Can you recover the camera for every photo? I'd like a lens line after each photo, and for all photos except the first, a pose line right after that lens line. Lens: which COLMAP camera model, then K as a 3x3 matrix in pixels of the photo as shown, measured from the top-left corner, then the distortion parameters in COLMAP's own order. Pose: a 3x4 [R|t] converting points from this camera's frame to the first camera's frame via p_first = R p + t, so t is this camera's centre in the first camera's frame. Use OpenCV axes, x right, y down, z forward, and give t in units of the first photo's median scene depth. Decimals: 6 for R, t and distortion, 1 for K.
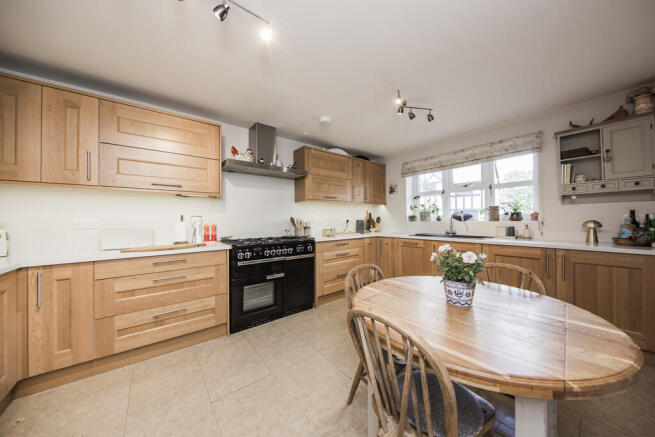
lens RADIAL K [[229.9, 0, 327.5], [0, 229.9, 218.5], [0, 0, 1]] dist [-0.000405, -0.000008]
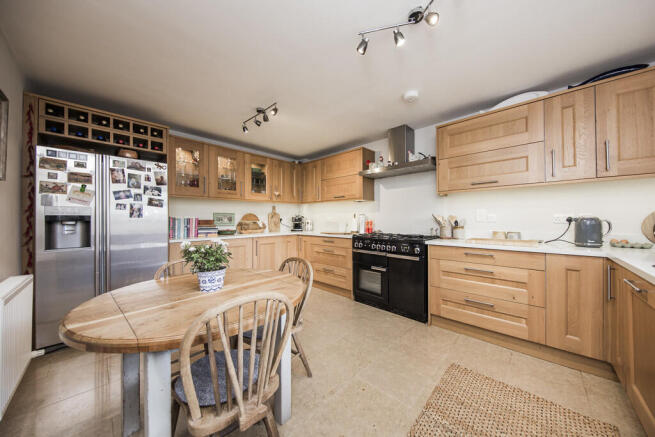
lens RADIAL K [[213.6, 0, 327.5], [0, 213.6, 218.5], [0, 0, 1]] dist [0.000201, -0.000017]
pose [[0.112948, 0.010829, -0.993542, 0.683318], [0.010298, 0.999874, 0.012069, -0.003164], [0.993548, -0.011595, 0.112822, 0.584462]]
